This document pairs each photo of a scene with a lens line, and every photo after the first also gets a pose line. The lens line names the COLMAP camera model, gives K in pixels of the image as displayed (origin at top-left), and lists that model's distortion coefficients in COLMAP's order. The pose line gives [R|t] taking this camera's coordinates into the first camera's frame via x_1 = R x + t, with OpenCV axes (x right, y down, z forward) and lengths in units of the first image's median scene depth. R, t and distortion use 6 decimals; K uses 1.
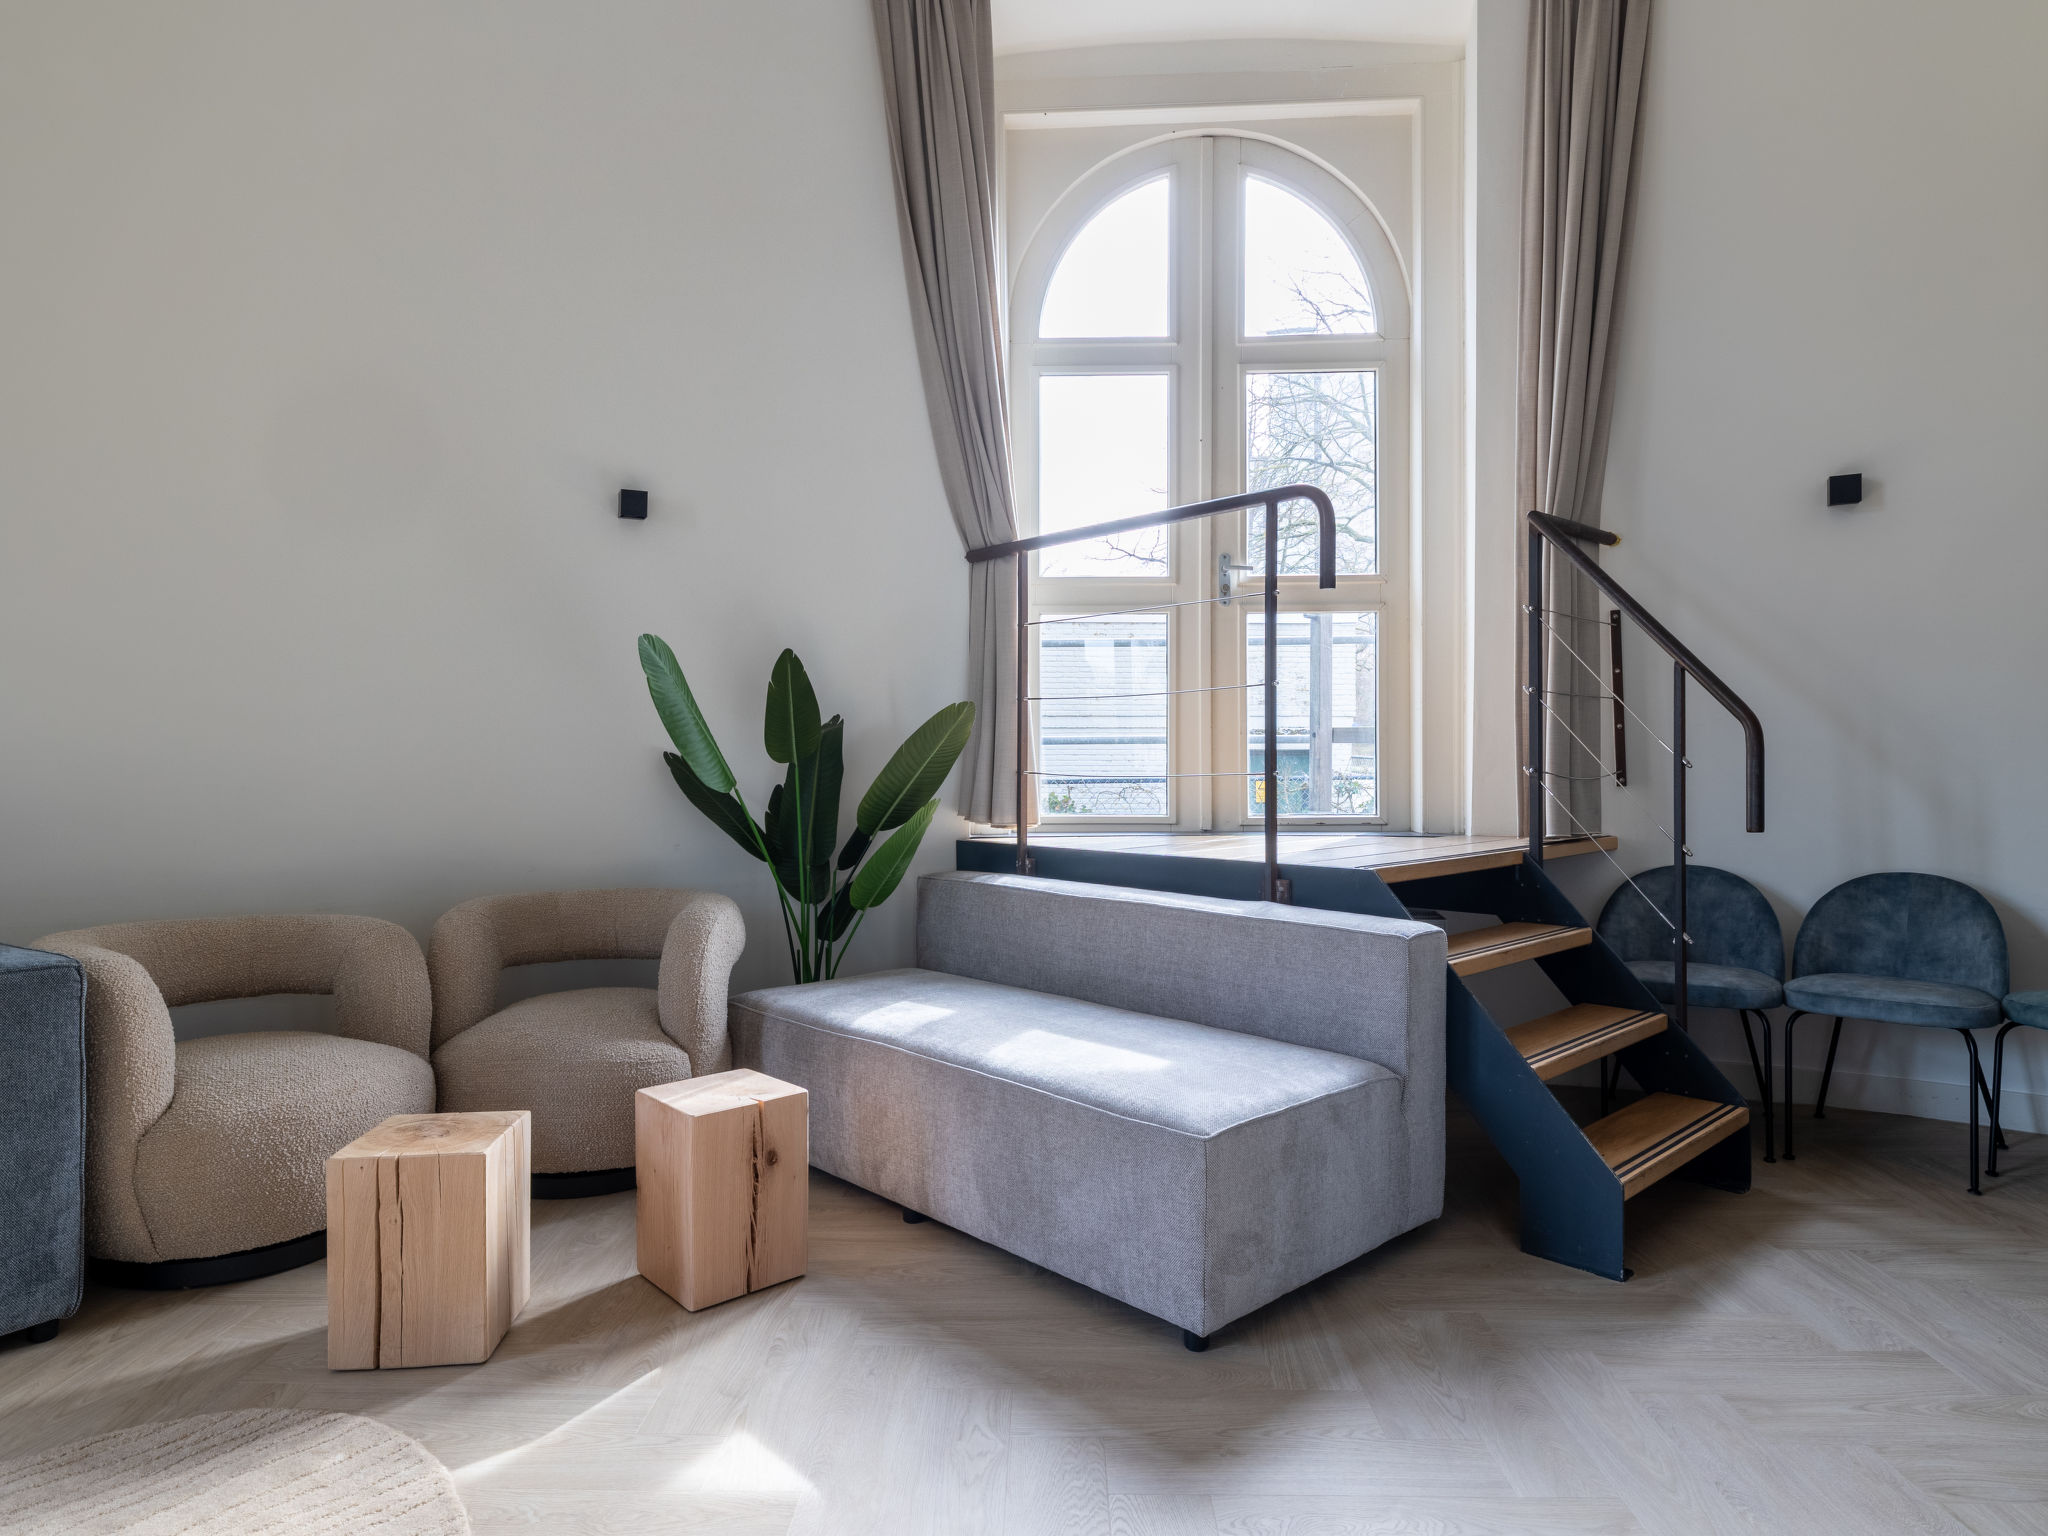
lens RADIAL K [[1228.9, 0, 1036.4], [0, 1228.9, 749.8], [0, 0, 1]] dist [-0.003617, 0.001706]
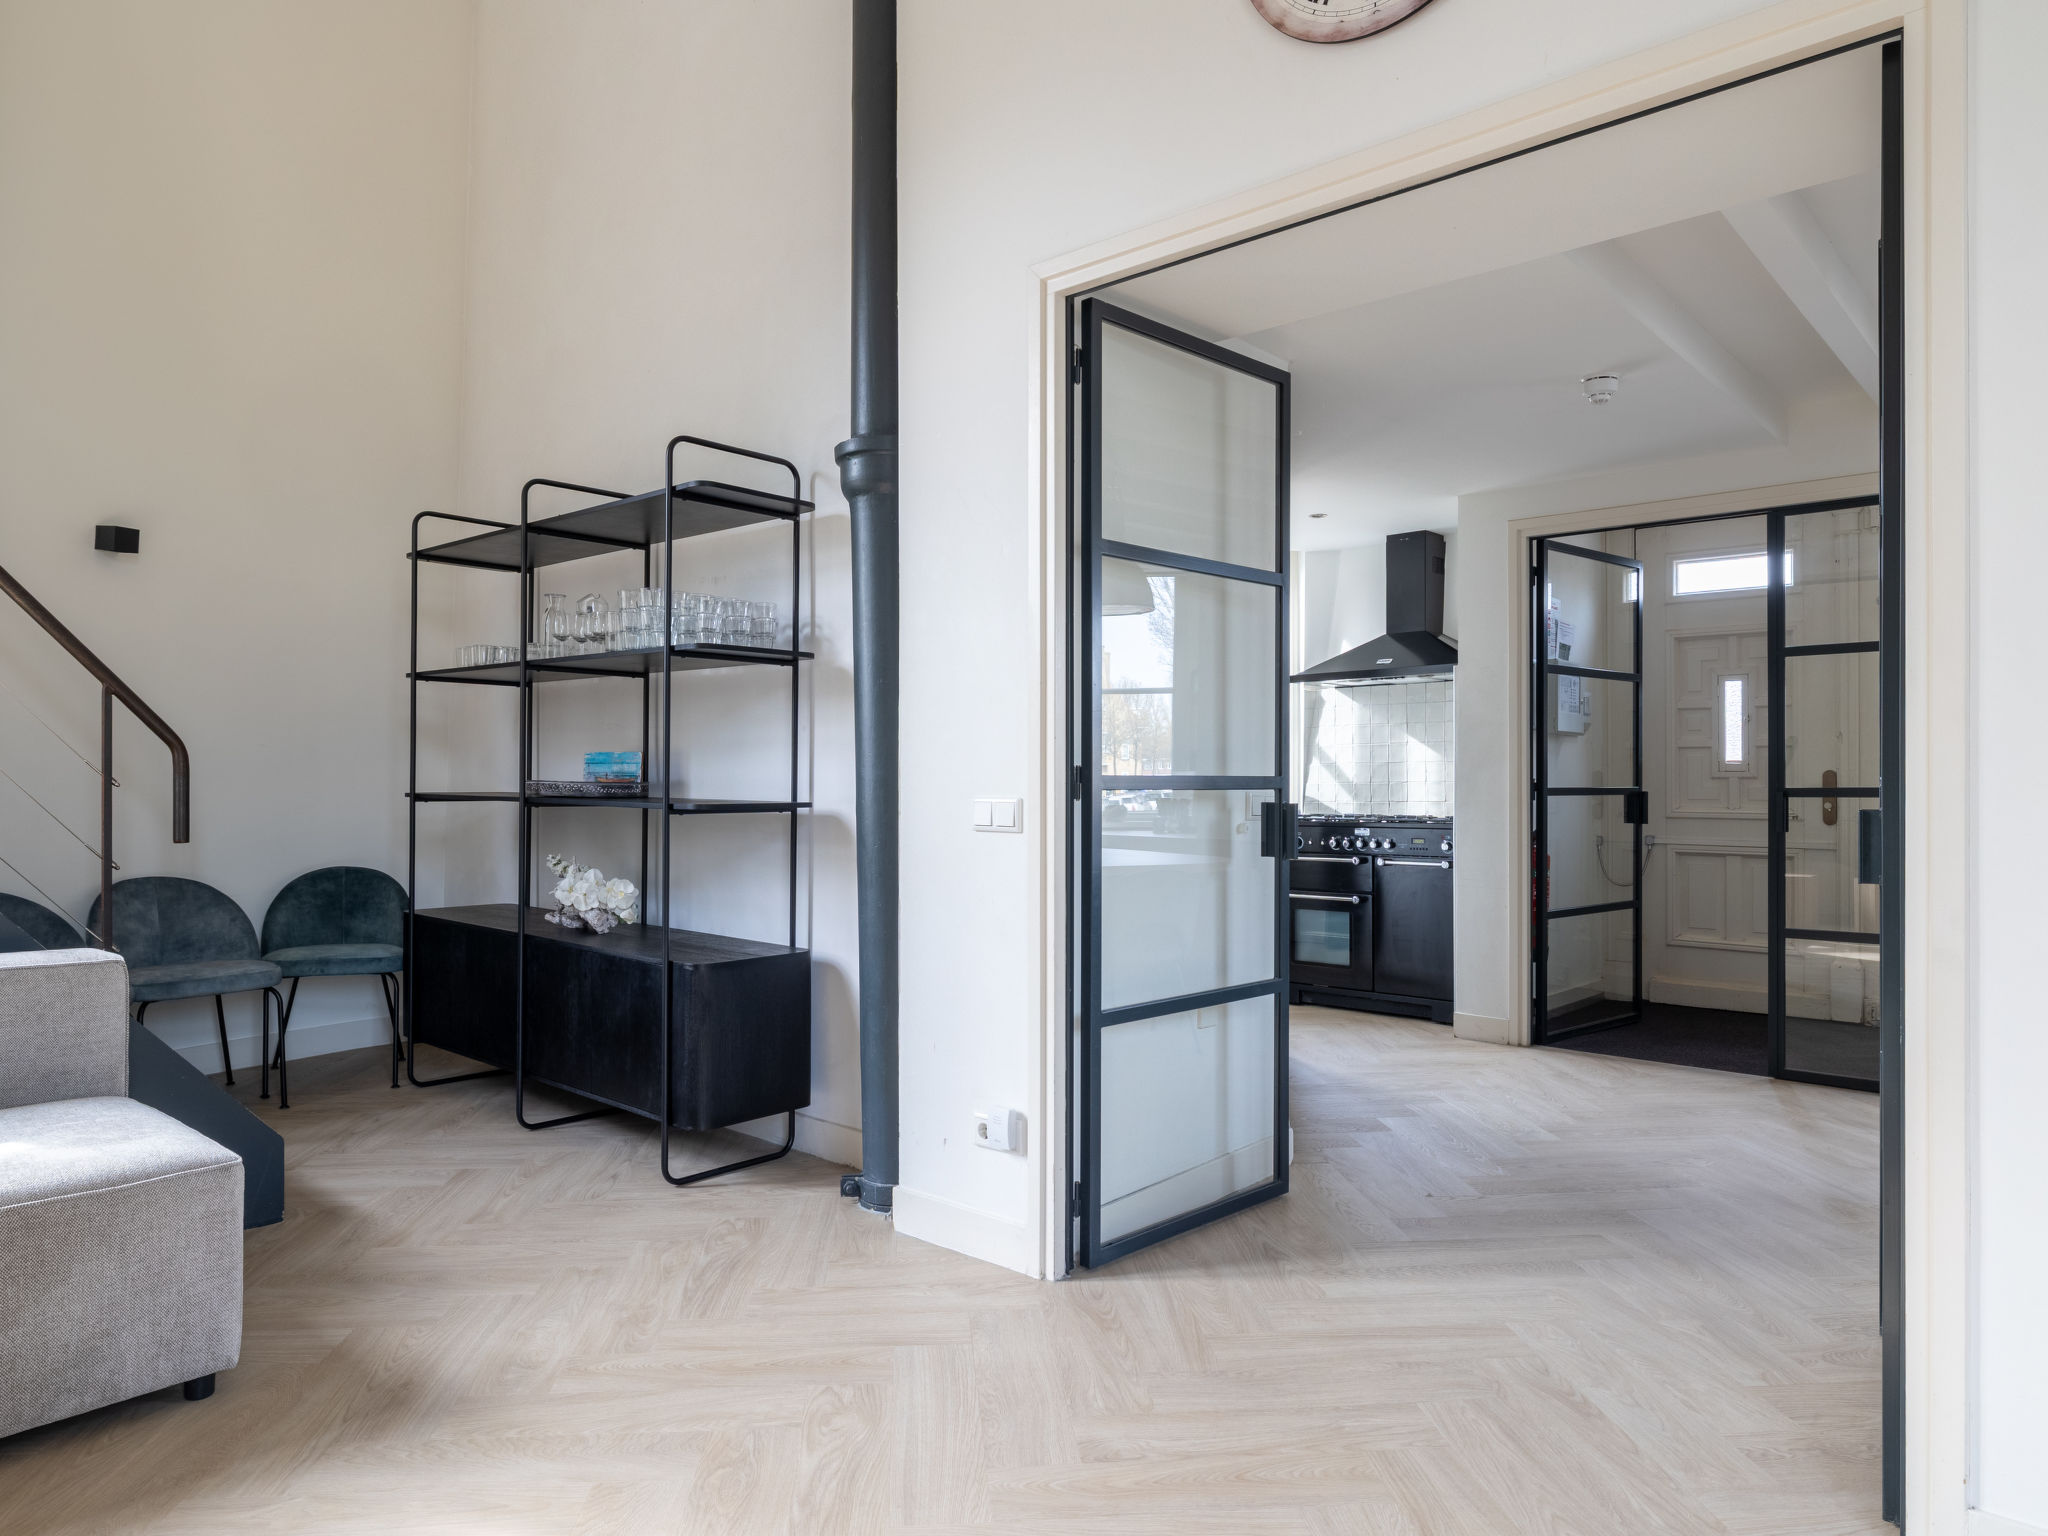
lens RADIAL K [[1295.4, 0, 1010.6], [0, 1295.4, 776.1], [0, 0, 1]] dist [-0.001948, -0.001648]
pose [[-0.095903, 0.004857, 0.995379, -0.679348], [-0.007279, 0.999958, -0.005580, 0.006063], [-0.995364, -0.007780, -0.095864, 0.347823]]
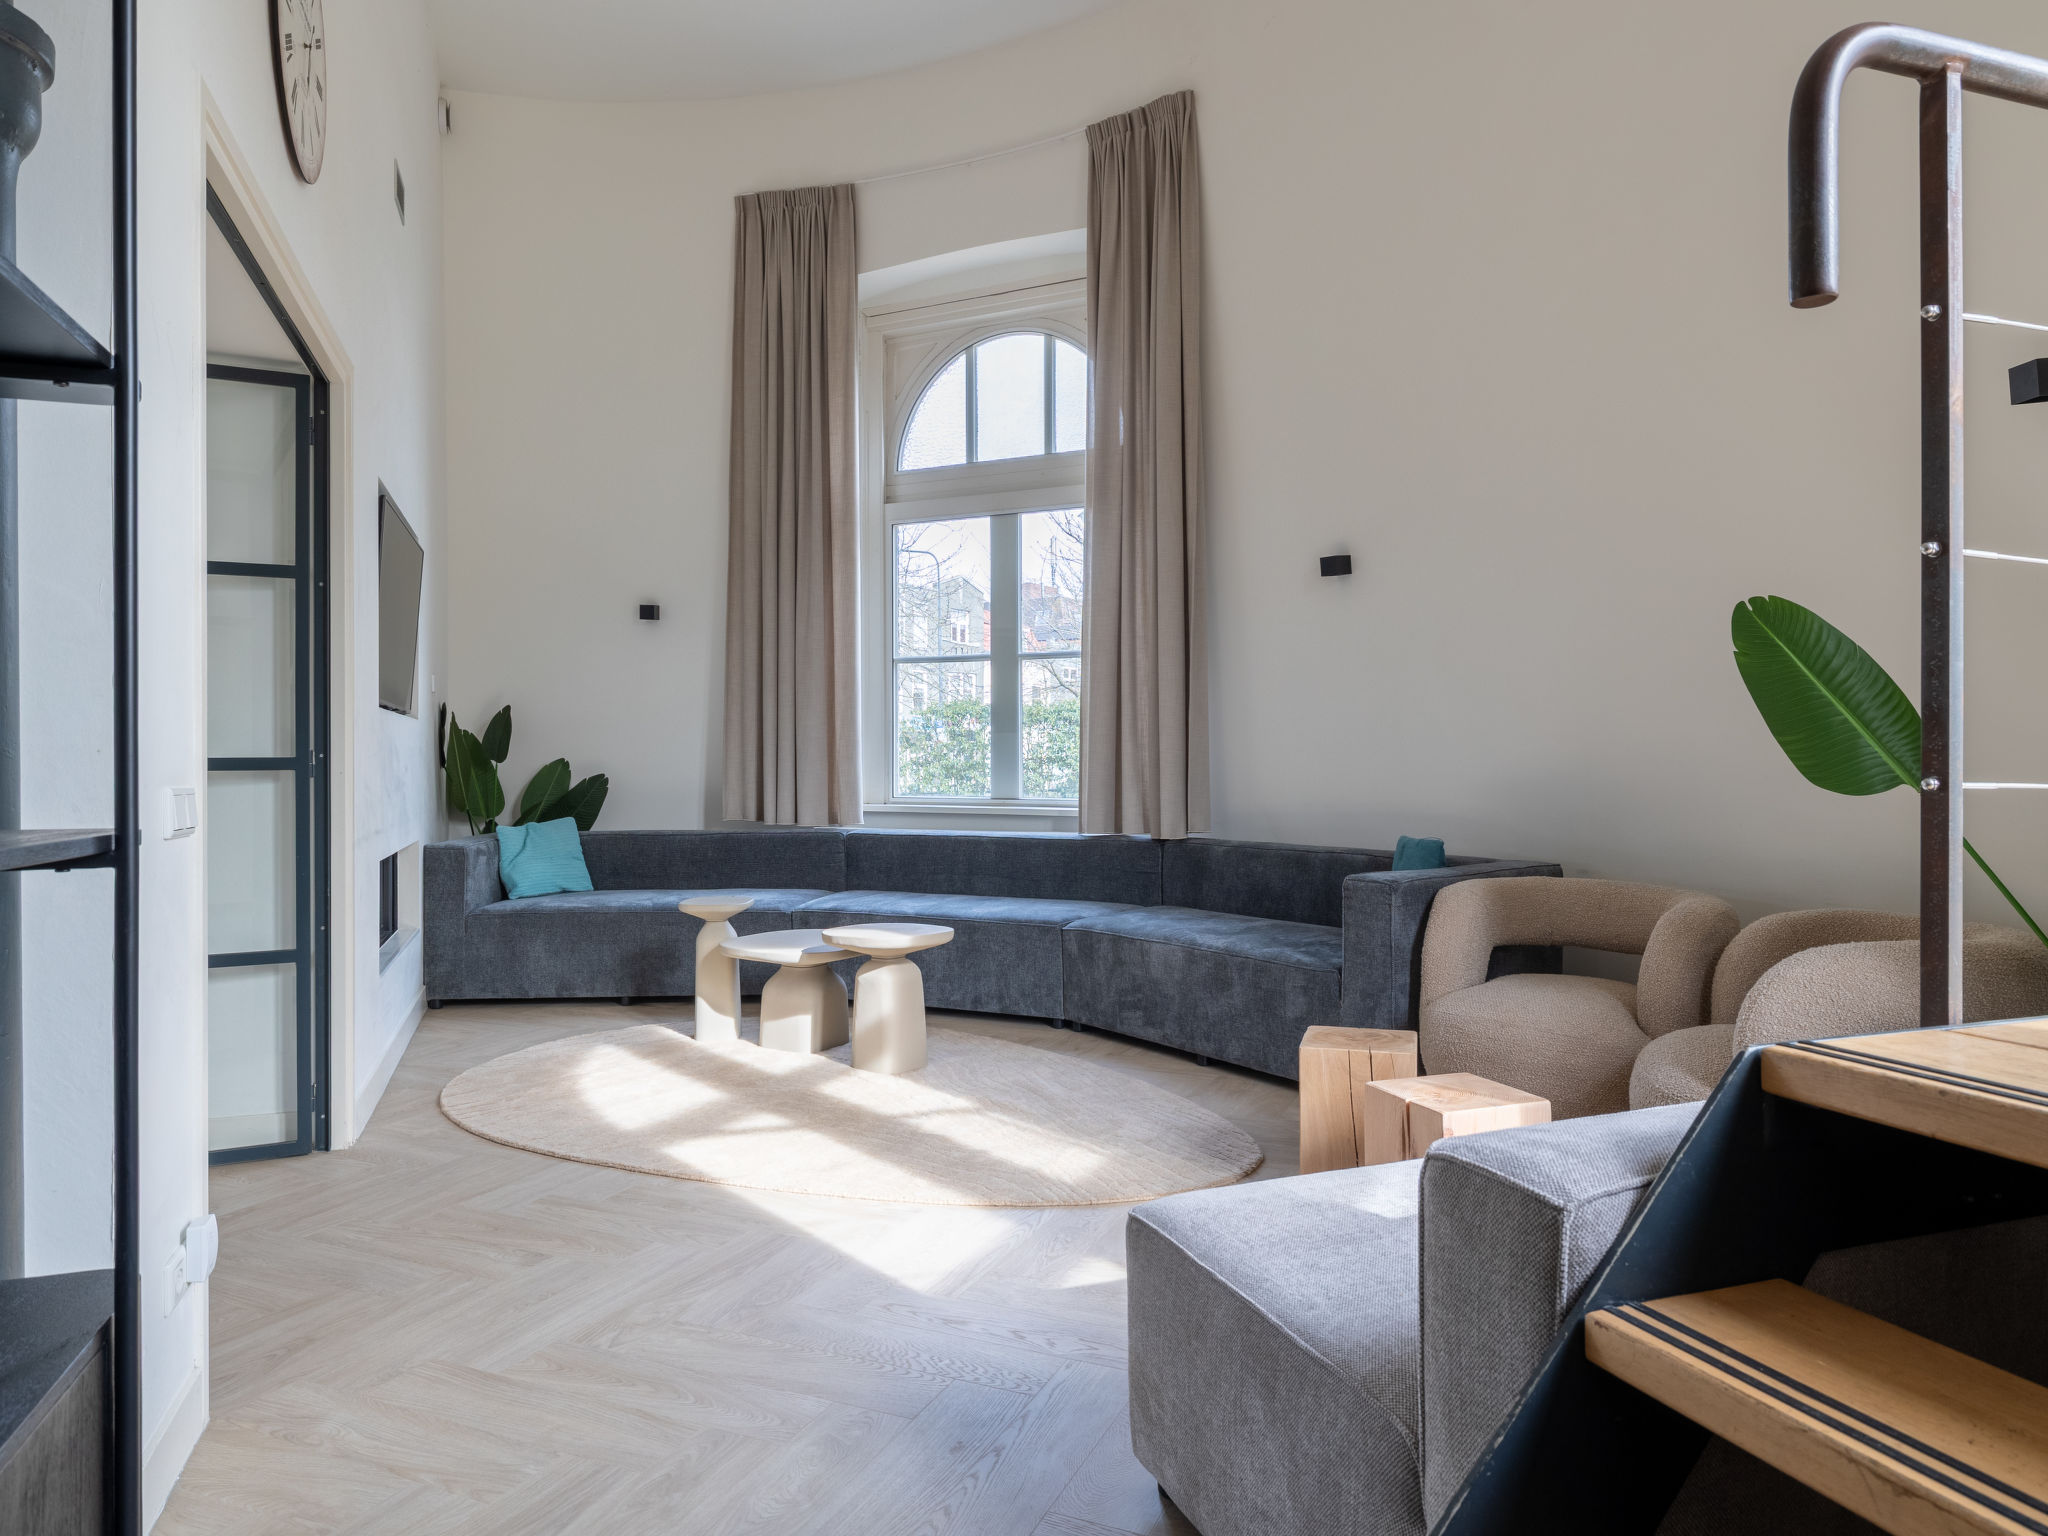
lens RADIAL K [[1310.1, 0, 1024.0], [0, 1310.1, 768.0], [0, 0, 1]] dist [0.001661, -0.000111]
pose [[-0.393214, 0.012704, -0.919359, 0.690448], [0.014634, 0.999864, 0.007557, 0.008553], [0.919331, -0.010482, -0.393347, 0.914184]]
